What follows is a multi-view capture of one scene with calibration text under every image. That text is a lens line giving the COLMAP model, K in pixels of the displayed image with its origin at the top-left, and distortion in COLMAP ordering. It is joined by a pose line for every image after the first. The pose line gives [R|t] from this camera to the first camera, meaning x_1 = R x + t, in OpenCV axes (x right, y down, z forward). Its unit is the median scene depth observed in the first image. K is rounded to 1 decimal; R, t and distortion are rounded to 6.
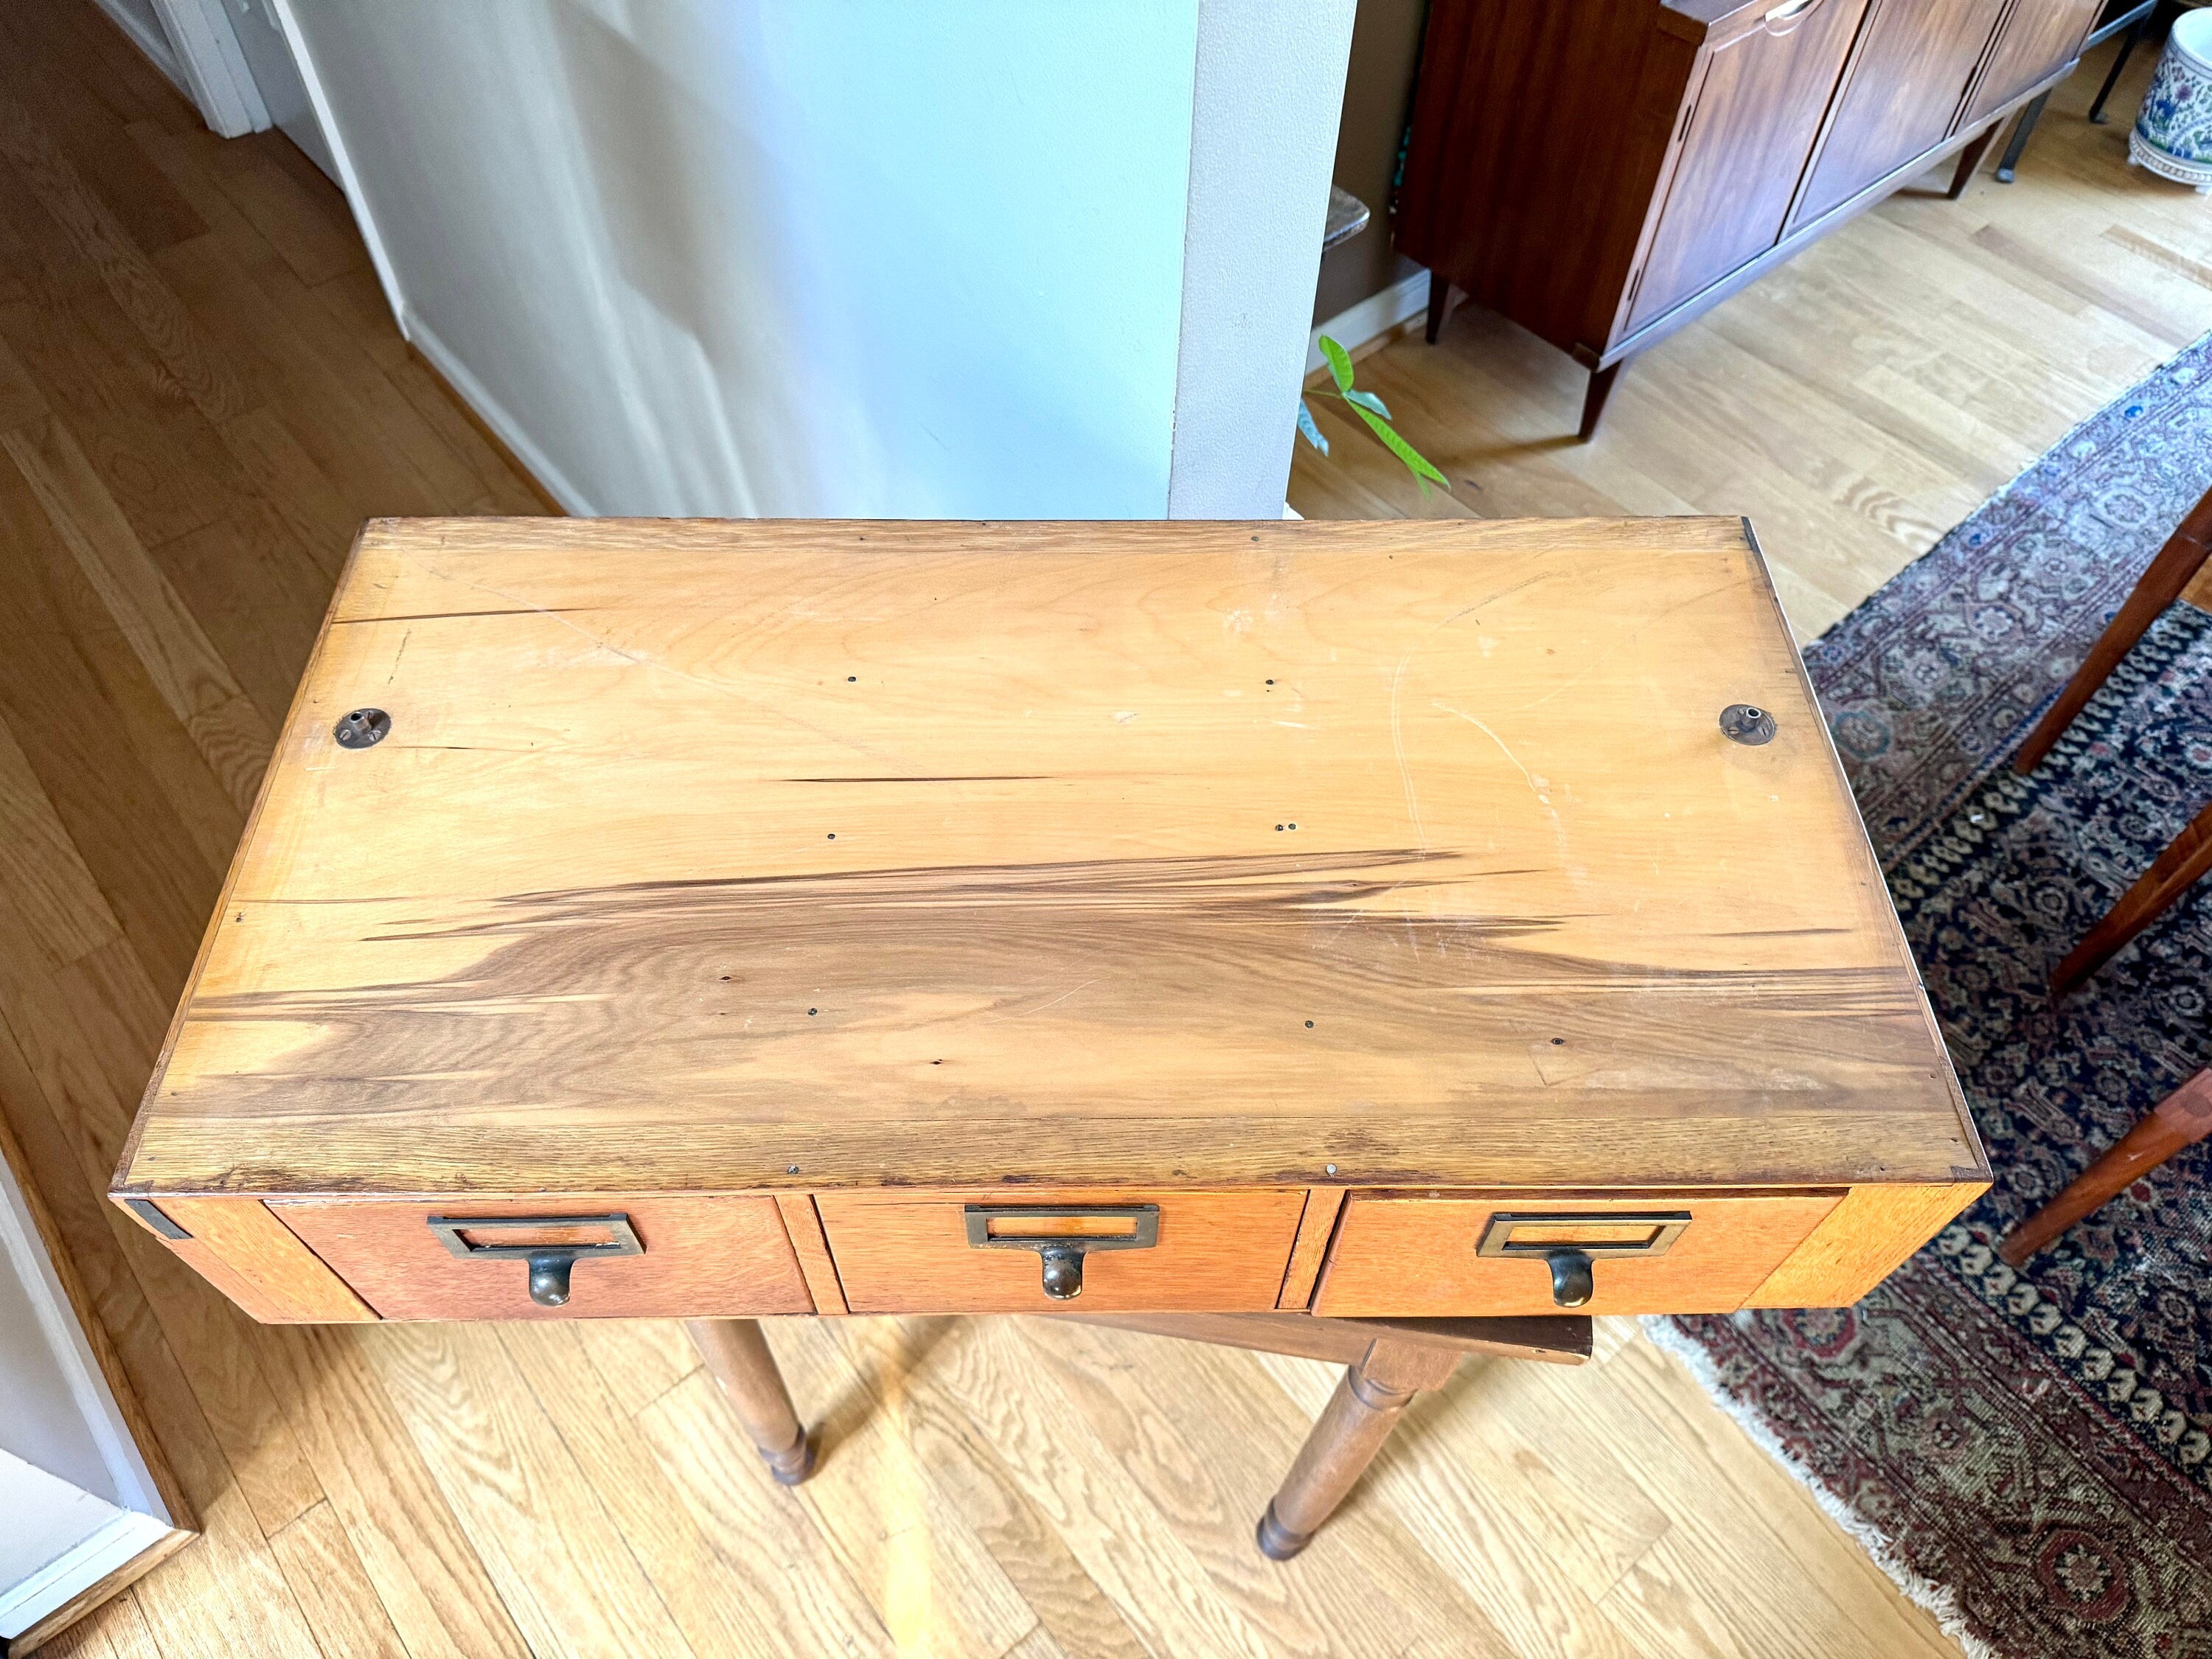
lens RADIAL K [[1587.4, 0, 1126.3], [0, 1587.4, 822.7], [0, 0, 1]] dist [0.051295, -0.086175]
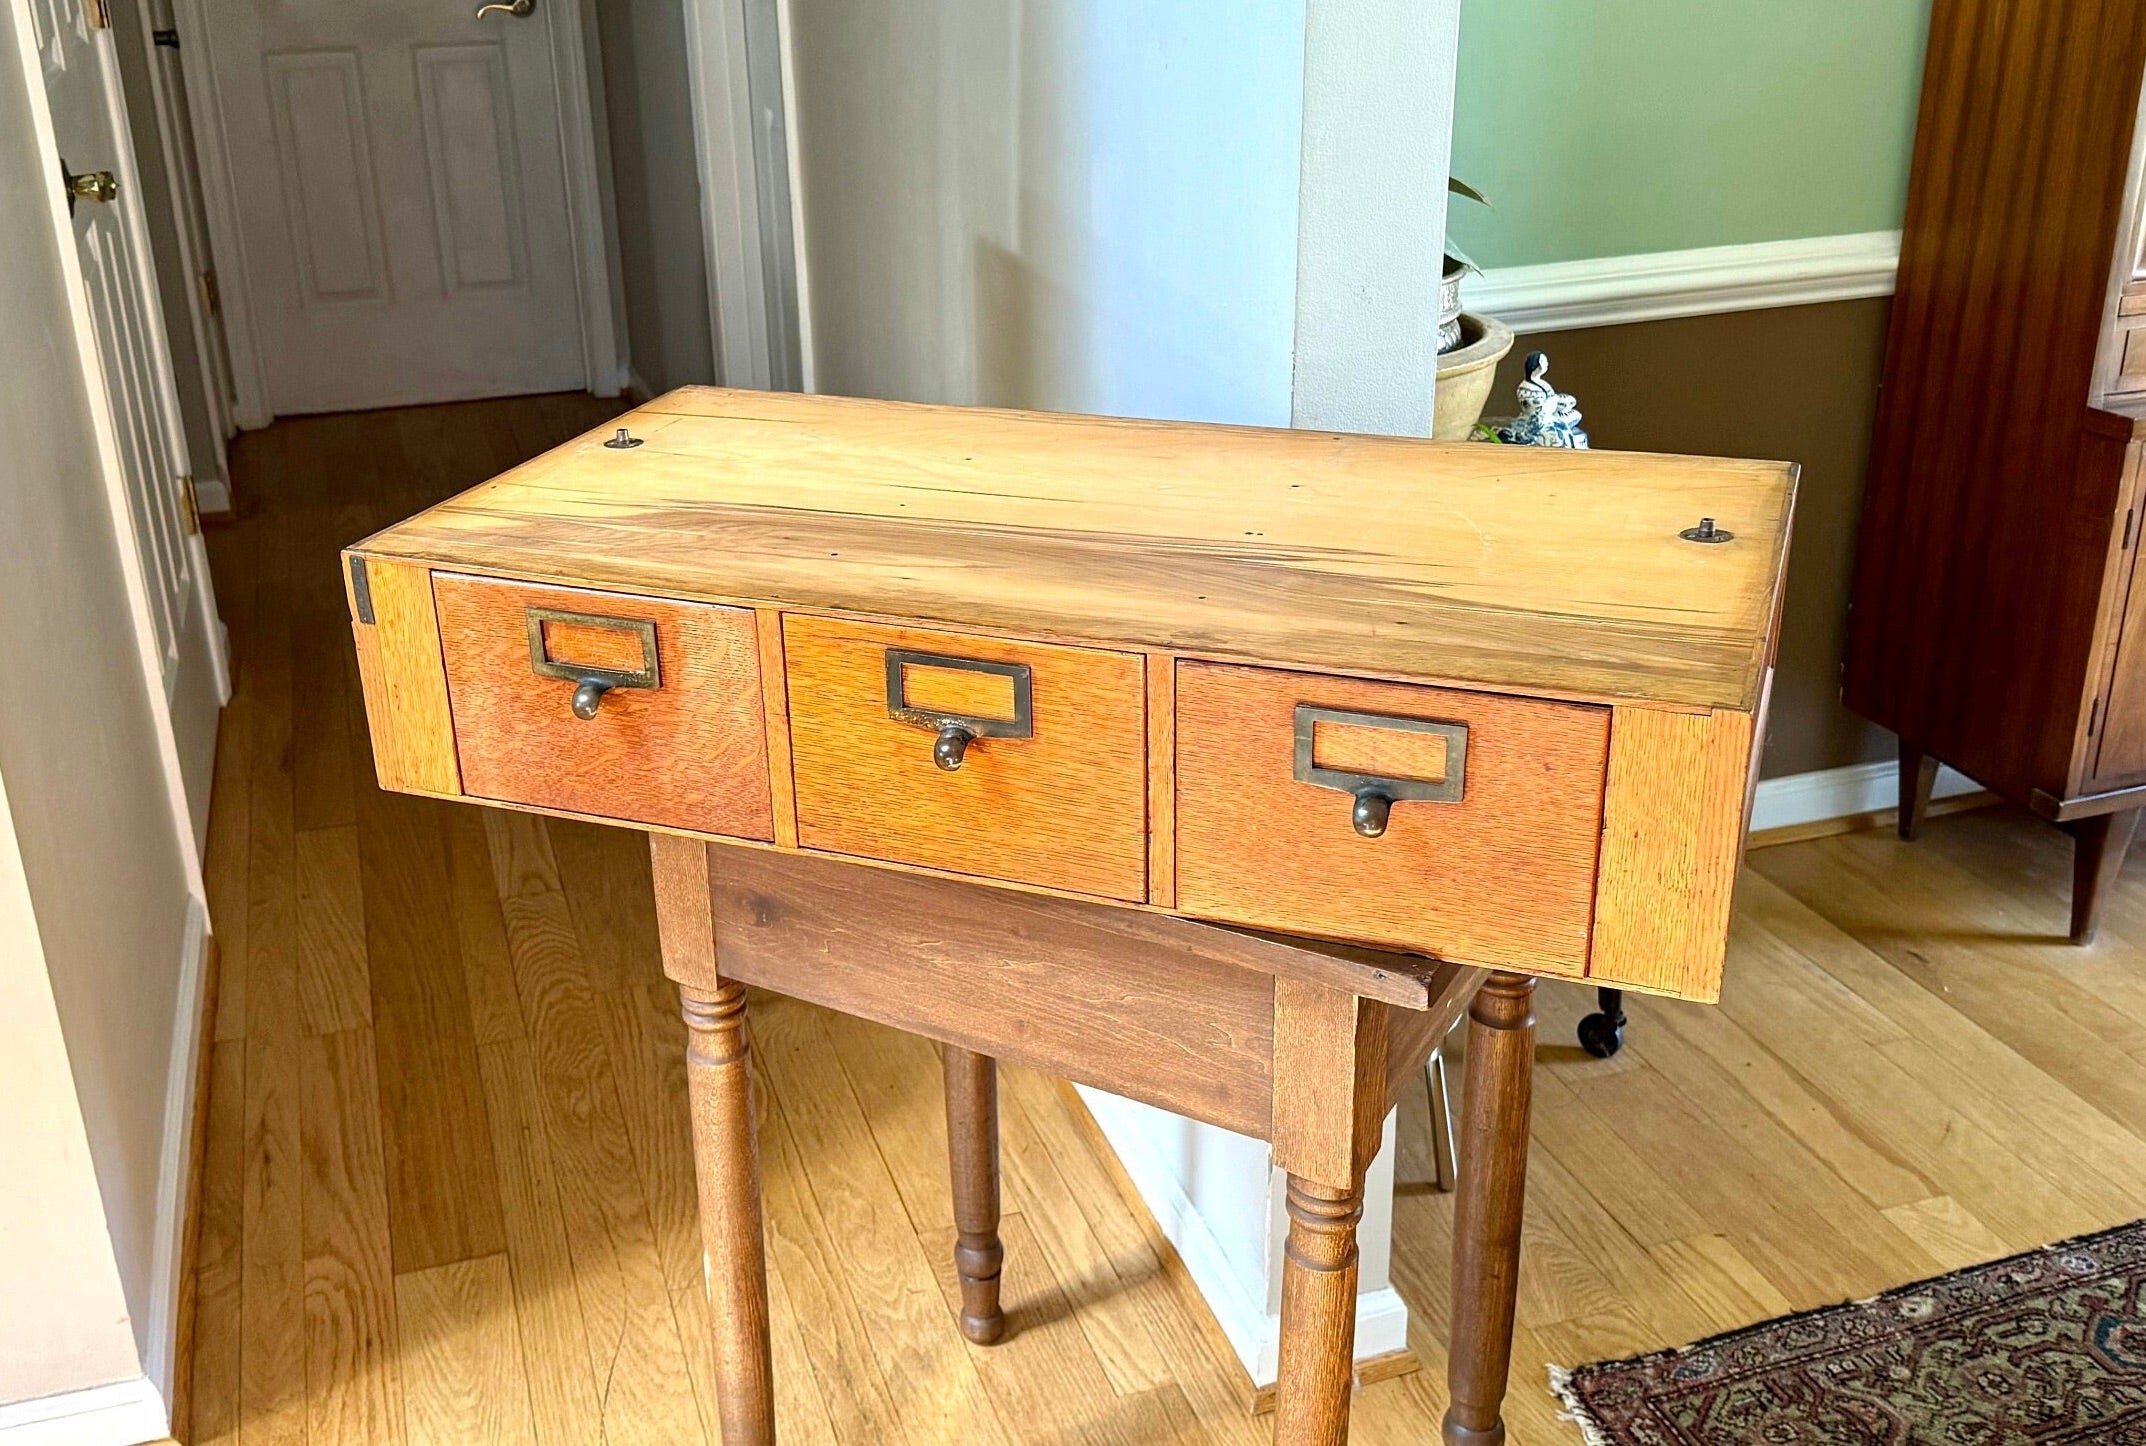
lens RADIAL K [[2133.8, 0, 1027.1], [0, 2133.8, 699.4], [0, 0, 1]] dist [0.150057, -0.231542]
pose [[0.923292, 0.106725, -0.368973, 0.242183], [-0.280428, 0.843740, -0.457672, 0.392571], [0.262472, 0.526036, 0.808947, -0.121763]]
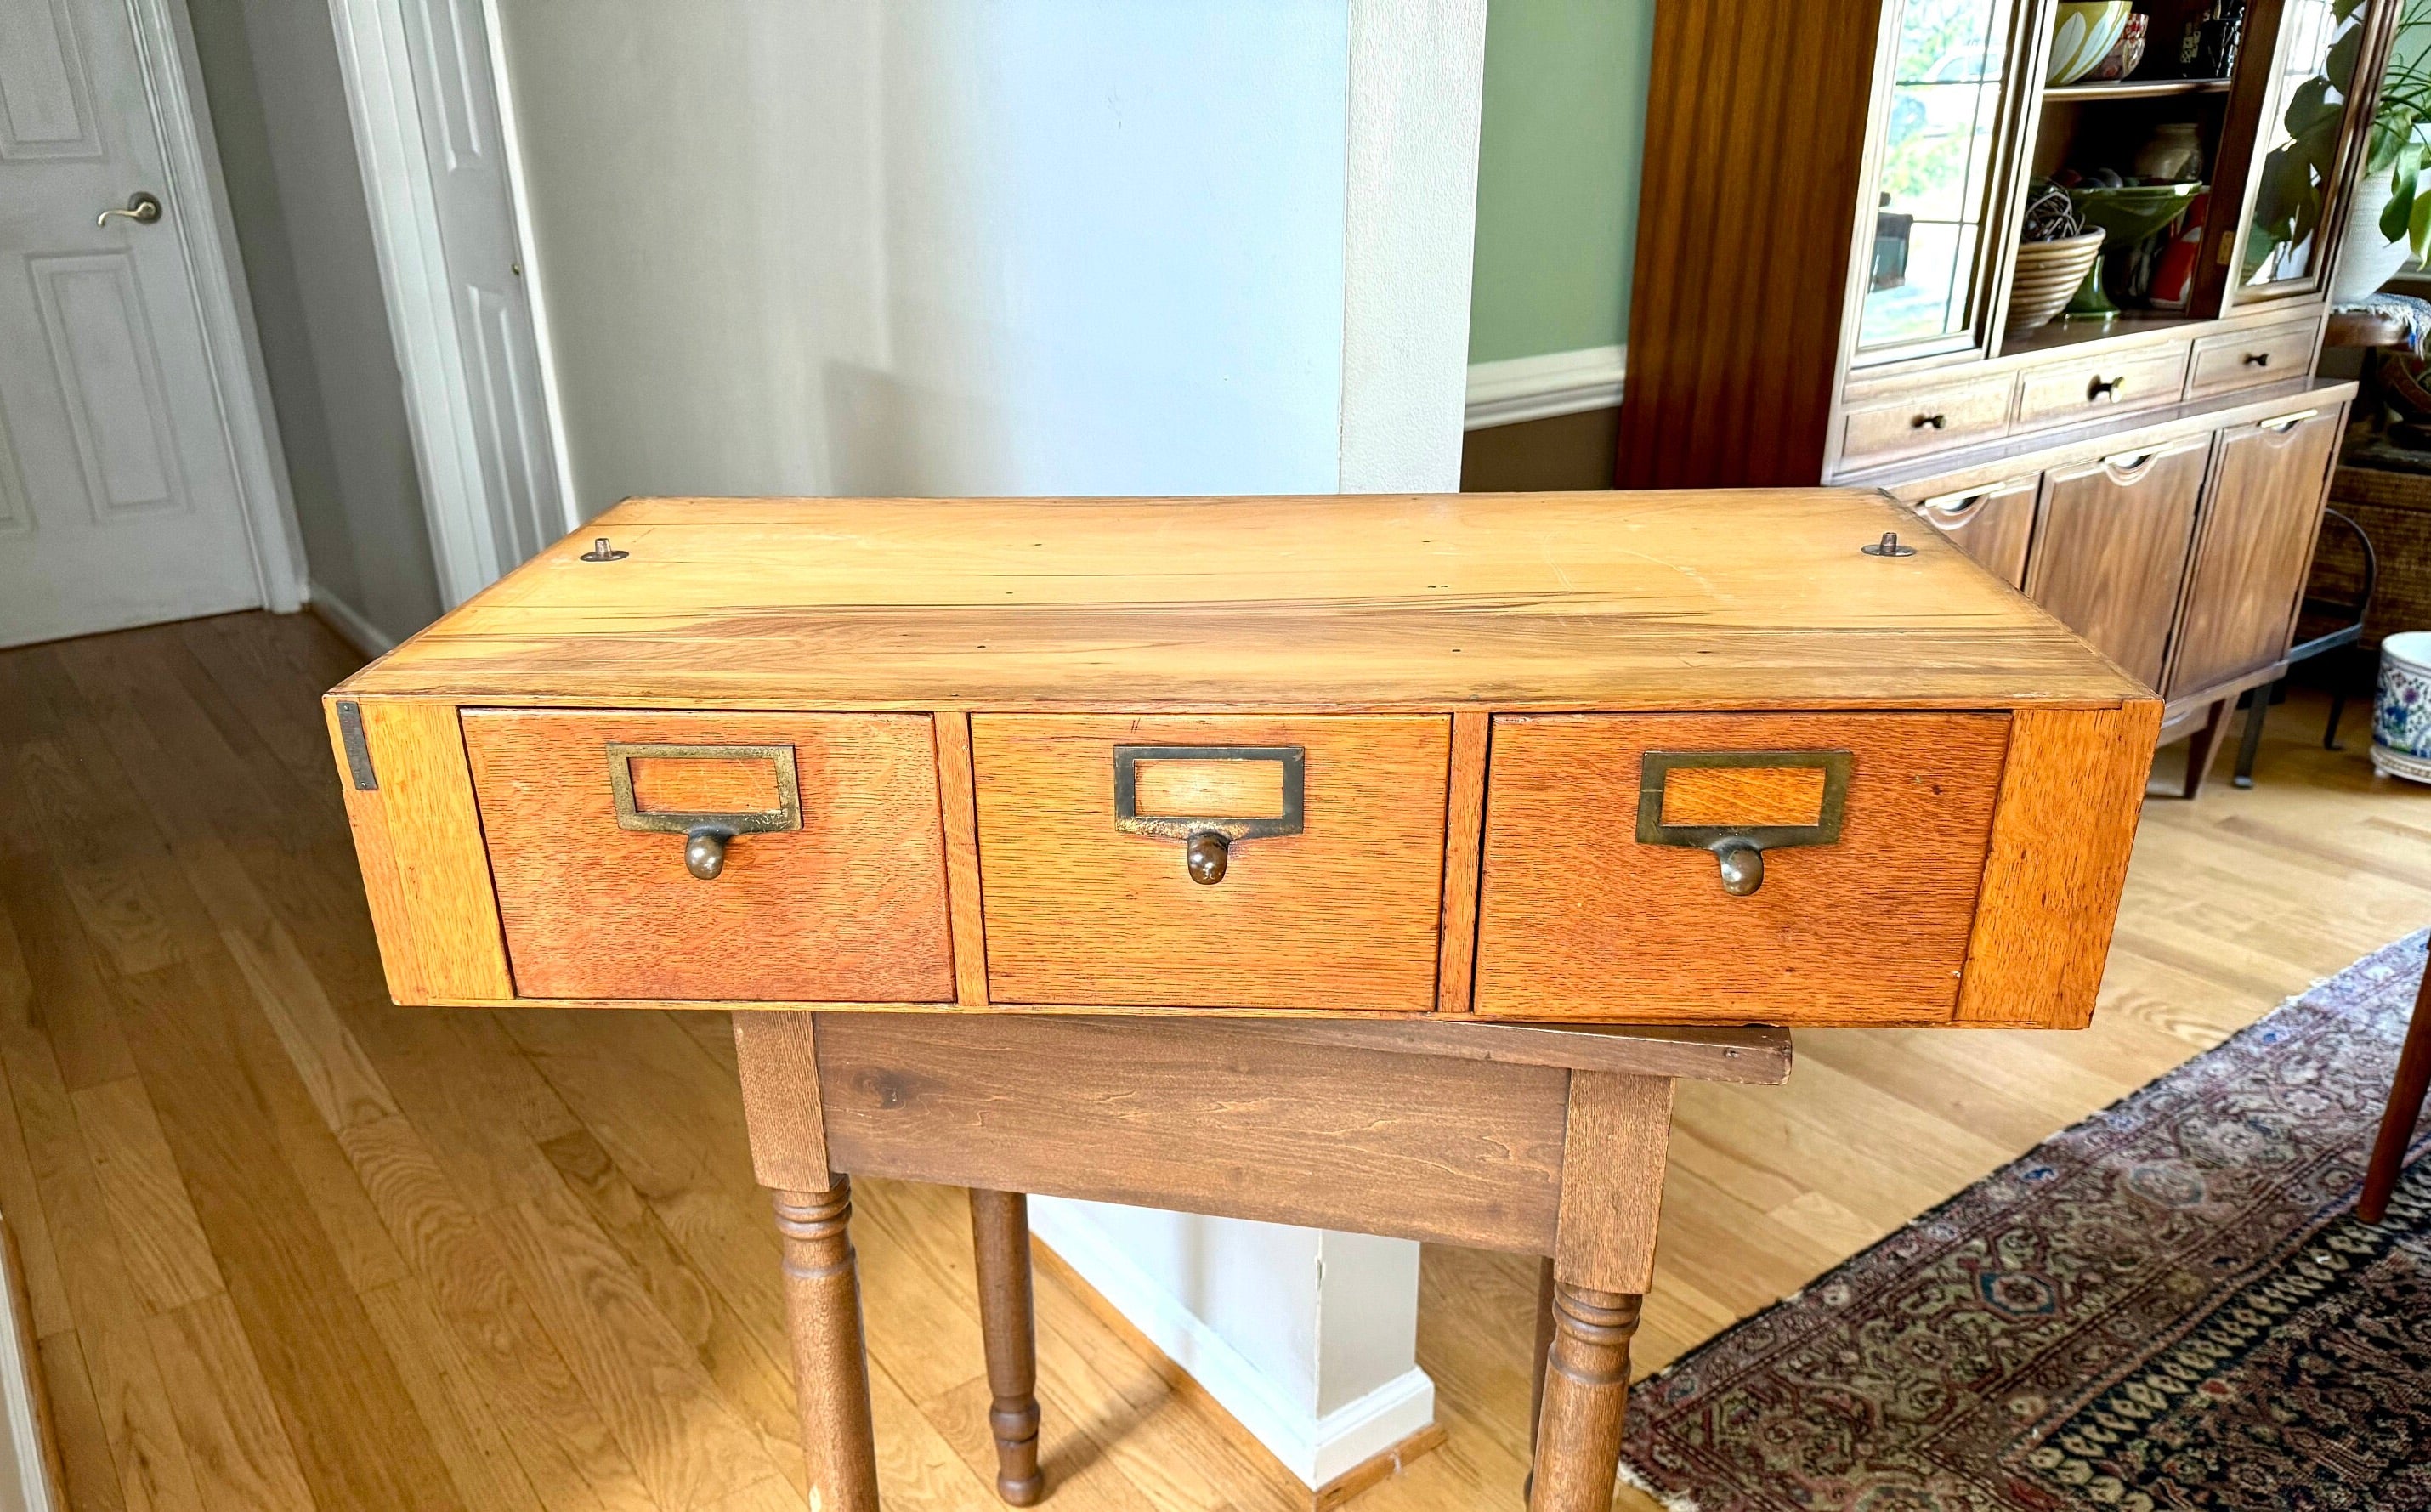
lens RADIAL K [[1802.3, 0, 1170.6], [0, 1802.3, 942.6], [0, 0, 1]] dist [0.150800, -0.246582]
pose [[0.995446, 0.001466, -0.095316, 0.017359], [-0.045973, 0.883307, -0.466536, 0.345563], [0.083509, 0.468794, 0.879351, 0.015554]]
